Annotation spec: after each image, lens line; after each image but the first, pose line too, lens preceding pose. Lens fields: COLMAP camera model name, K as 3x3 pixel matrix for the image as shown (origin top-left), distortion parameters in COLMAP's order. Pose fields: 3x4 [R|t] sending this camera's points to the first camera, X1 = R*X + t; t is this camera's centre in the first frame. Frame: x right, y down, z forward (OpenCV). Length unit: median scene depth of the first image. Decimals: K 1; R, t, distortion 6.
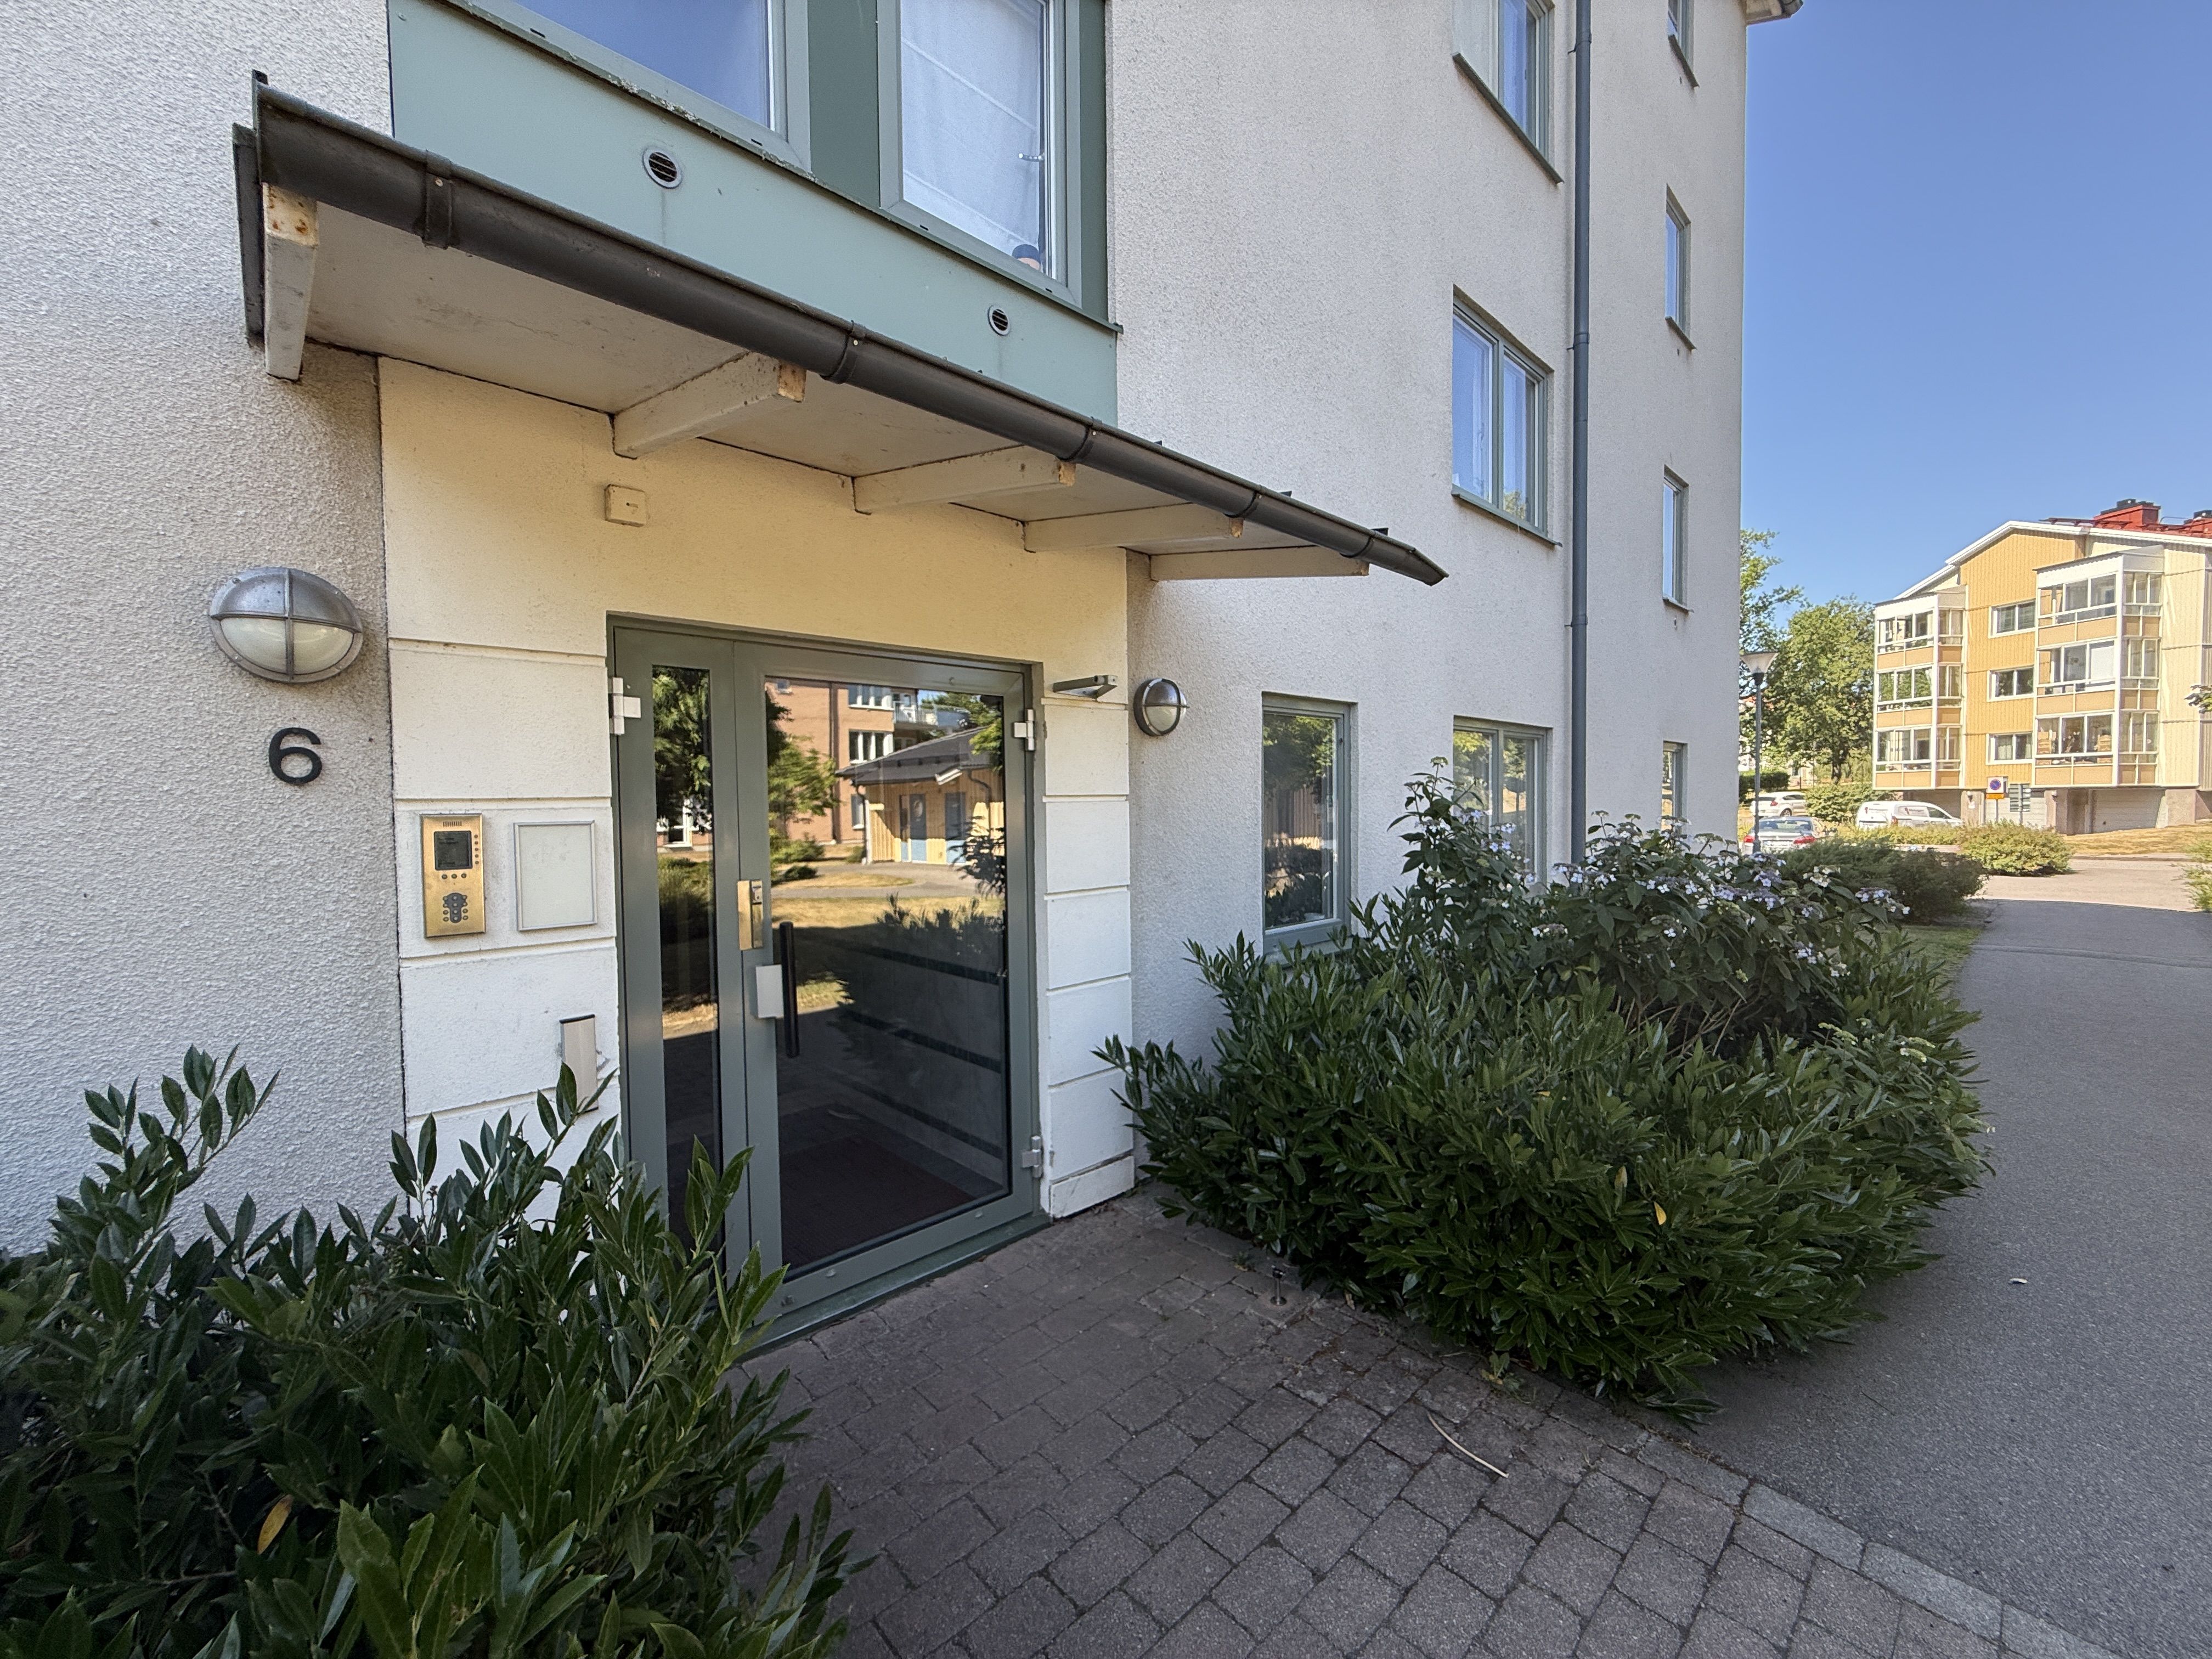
lens RADIAL K [[883.7, 0, 1106.0], [0, 883.7, 829.5], [0, 0, 1]] dist [-0.001601, -0.000200]
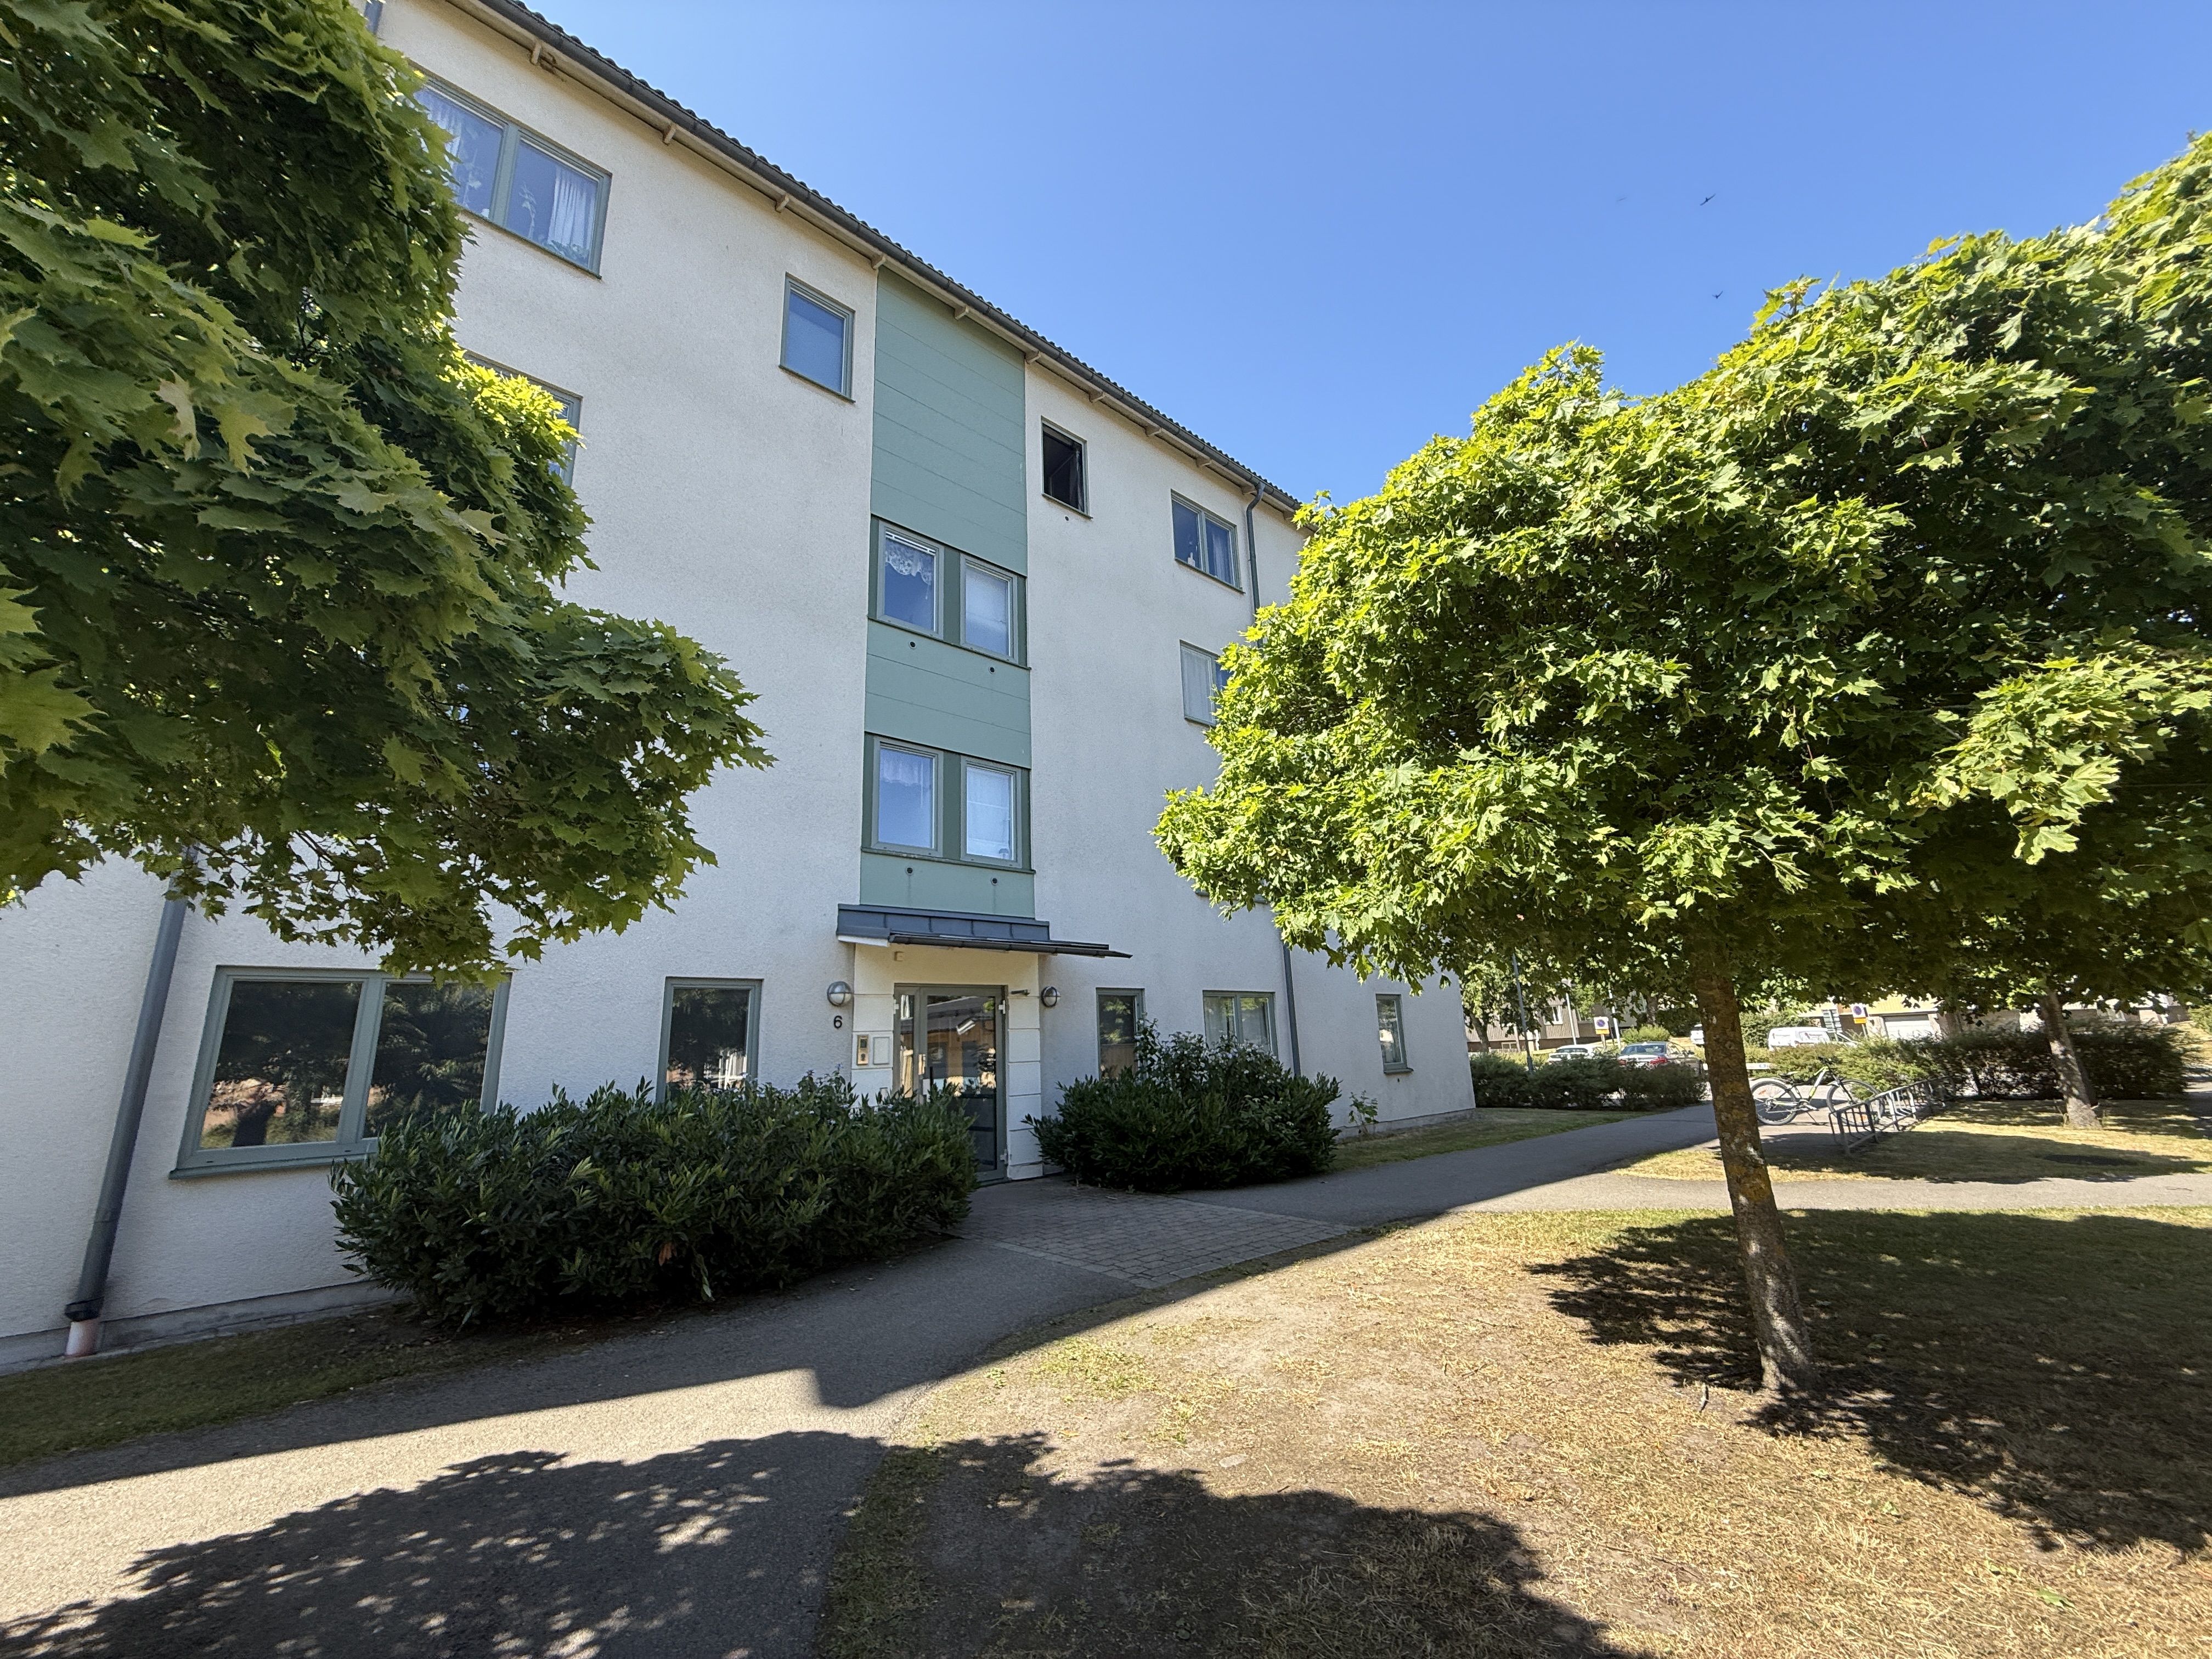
lens RADIAL K [[883.7, 0, 1106.0], [0, 883.7, 829.5], [0, 0, 1]] dist [-0.001601, -0.000200]
pose [[0.999507, -0.028816, -0.012451, 0.319113], [0.024320, 0.961640, -0.273233, 0.137572], [0.019847, 0.272796, 0.961867, -2.074314]]
